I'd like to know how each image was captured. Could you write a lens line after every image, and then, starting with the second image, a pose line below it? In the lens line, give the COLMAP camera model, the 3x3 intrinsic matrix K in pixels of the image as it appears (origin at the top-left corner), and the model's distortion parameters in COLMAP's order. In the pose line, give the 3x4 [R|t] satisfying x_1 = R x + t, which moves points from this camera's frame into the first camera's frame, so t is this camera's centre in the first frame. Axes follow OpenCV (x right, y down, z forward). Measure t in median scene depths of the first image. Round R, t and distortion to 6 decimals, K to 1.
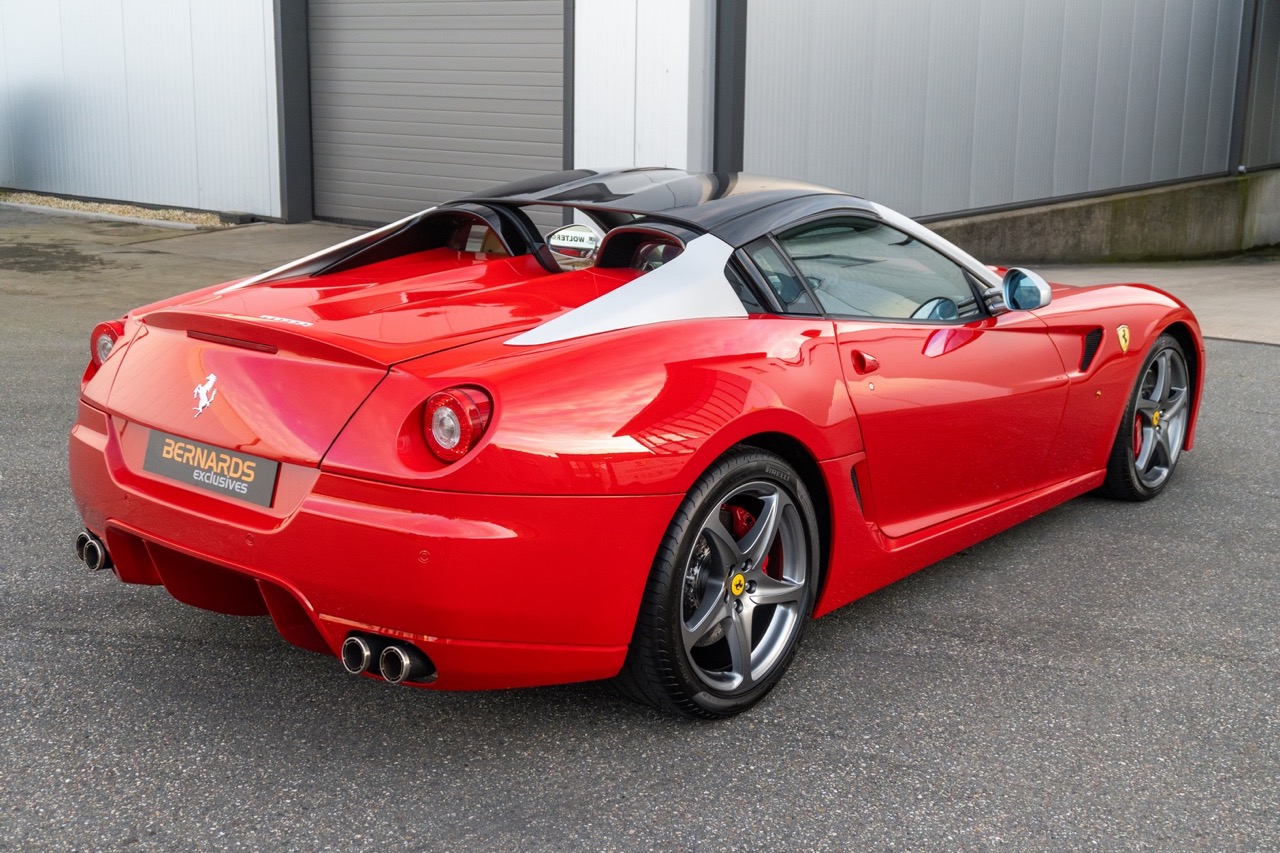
lens RADIAL K [[1383.6, 0, 632.8], [0, 1383.6, 425.8], [0, 0, 1]] dist [-0.029401, 0.012063]
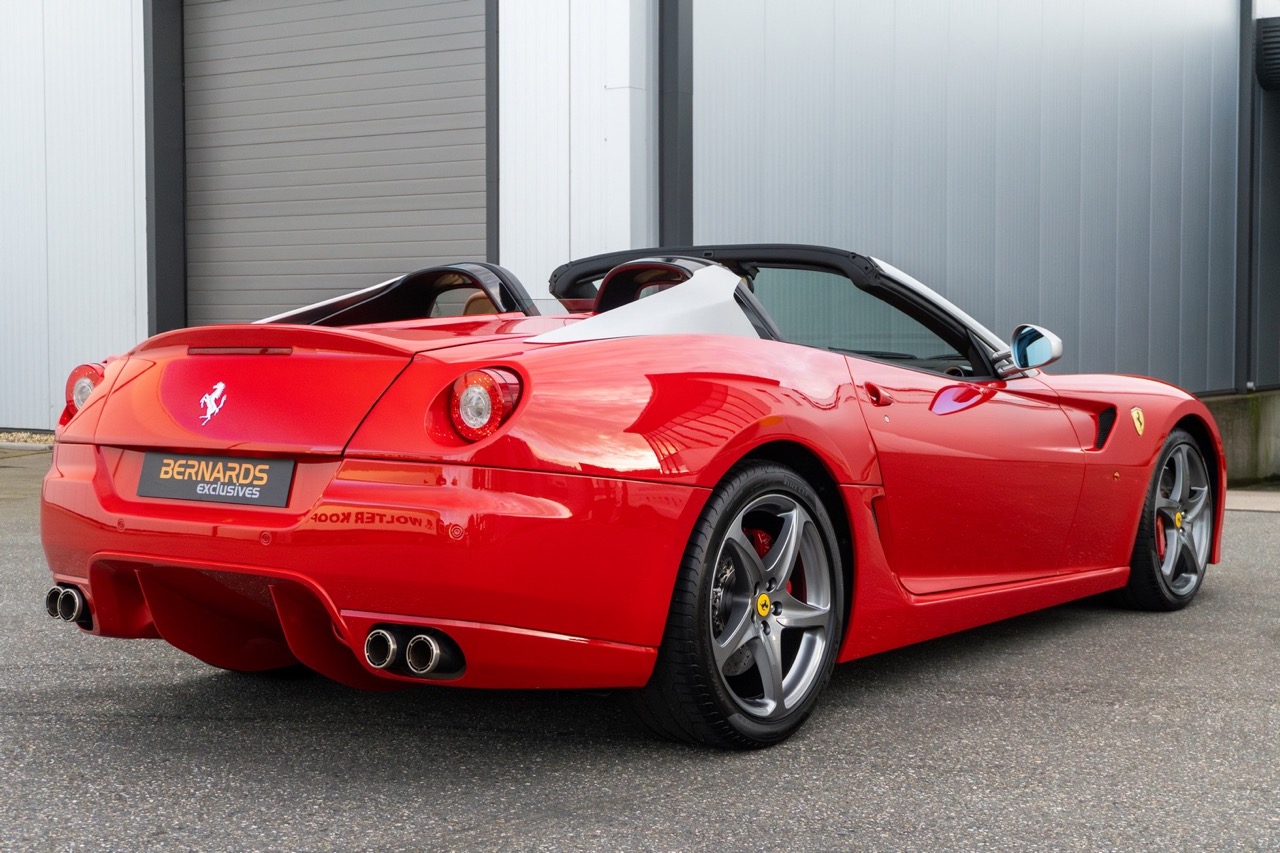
lens RADIAL K [[1720.9, 0, 636.9], [0, 1720.9, 423.2], [0, 0, 1]] dist [-0.009978, -0.066619]
pose [[0.997498, -0.026282, 0.065629, -0.086251], [0.038997, 0.978871, -0.200727, 0.227469], [-0.058966, 0.202784, 0.977447, -0.179491]]
